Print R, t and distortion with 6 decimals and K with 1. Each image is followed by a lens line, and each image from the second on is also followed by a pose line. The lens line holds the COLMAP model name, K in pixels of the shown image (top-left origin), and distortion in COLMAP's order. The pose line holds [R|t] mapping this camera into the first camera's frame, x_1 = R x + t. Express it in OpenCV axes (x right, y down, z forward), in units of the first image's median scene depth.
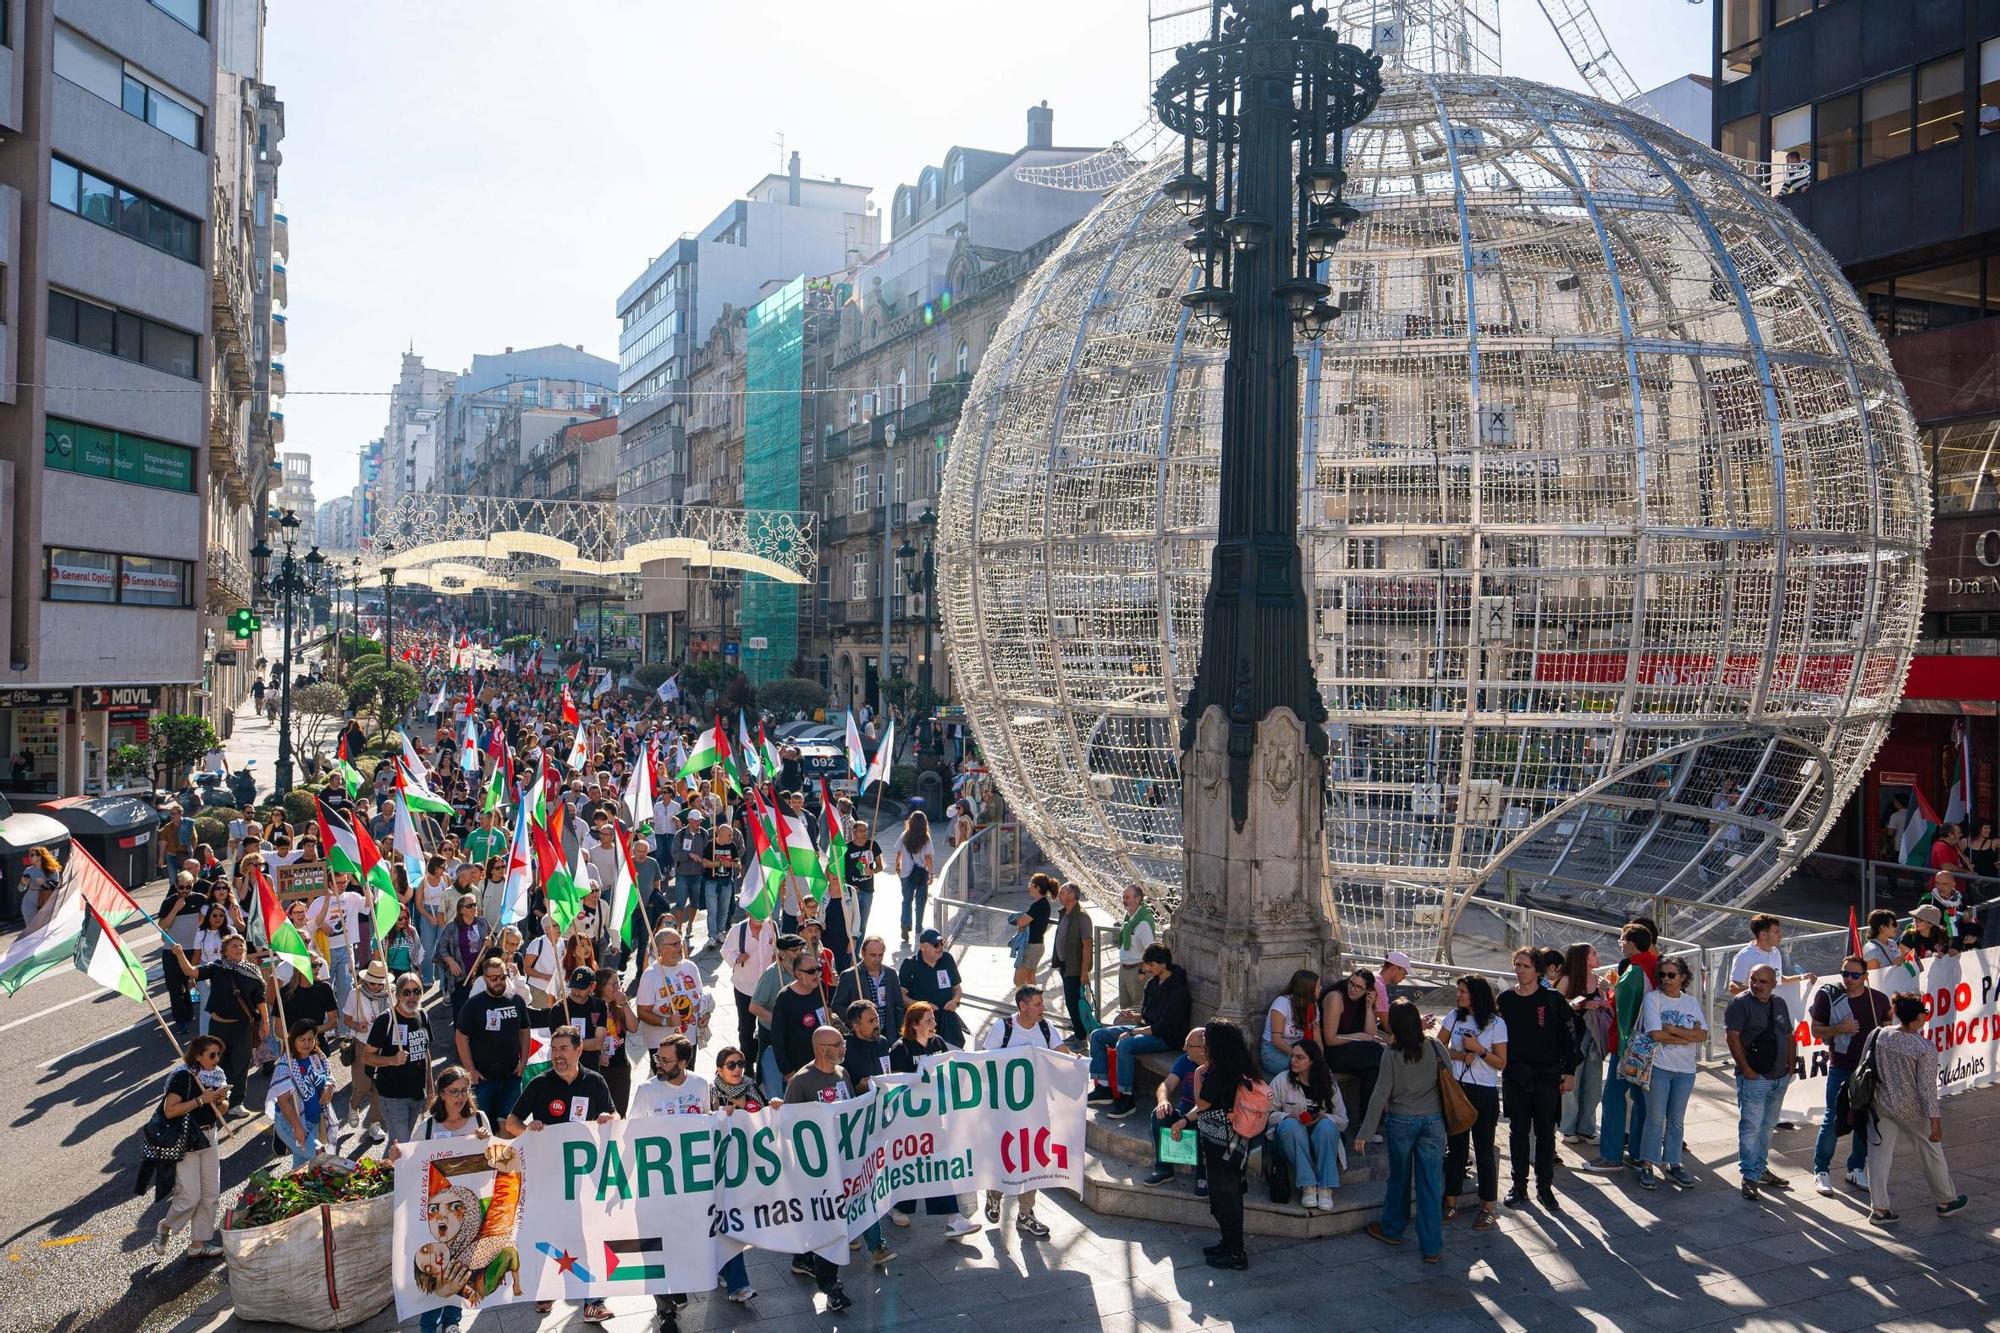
lens RADIAL K [[1387.9, 0, 1000.0], [0, 1387.9, 666.5], [0, 0, 1]] dist [-0.005740, 0.006327]
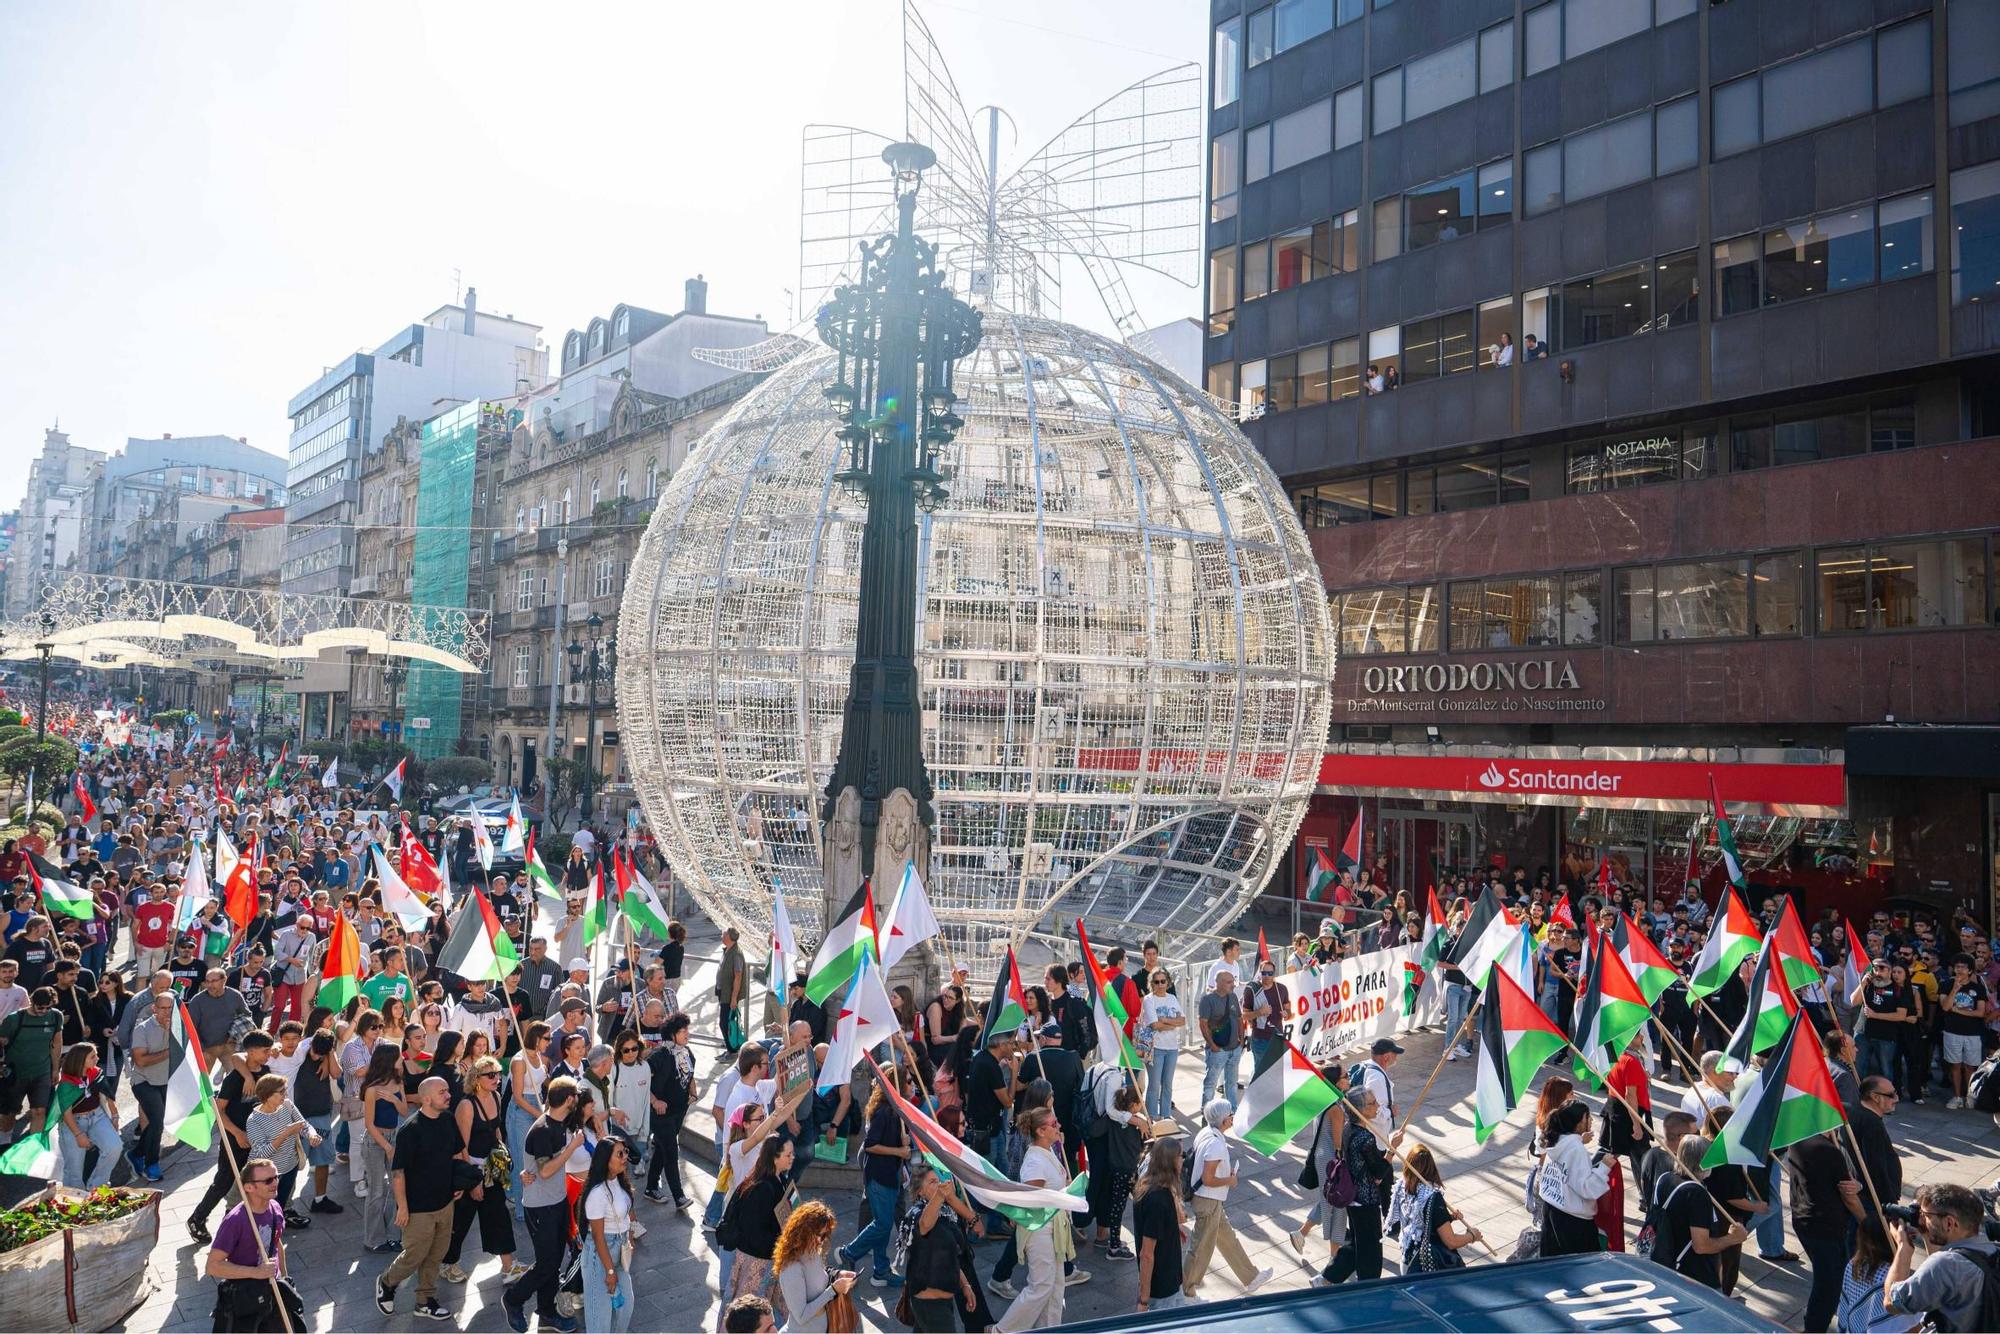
lens RADIAL K [[1387.9, 0, 1000.0], [0, 1387.9, 667.0], [0, 0, 1]] dist [-0.005740, 0.006327]
pose [[0.947769, 0.035574, 0.316968, -0.108577], [-0.019785, 0.998404, -0.052891, -0.014921], [-0.318343, 0.043858, 0.946960, -0.239258]]
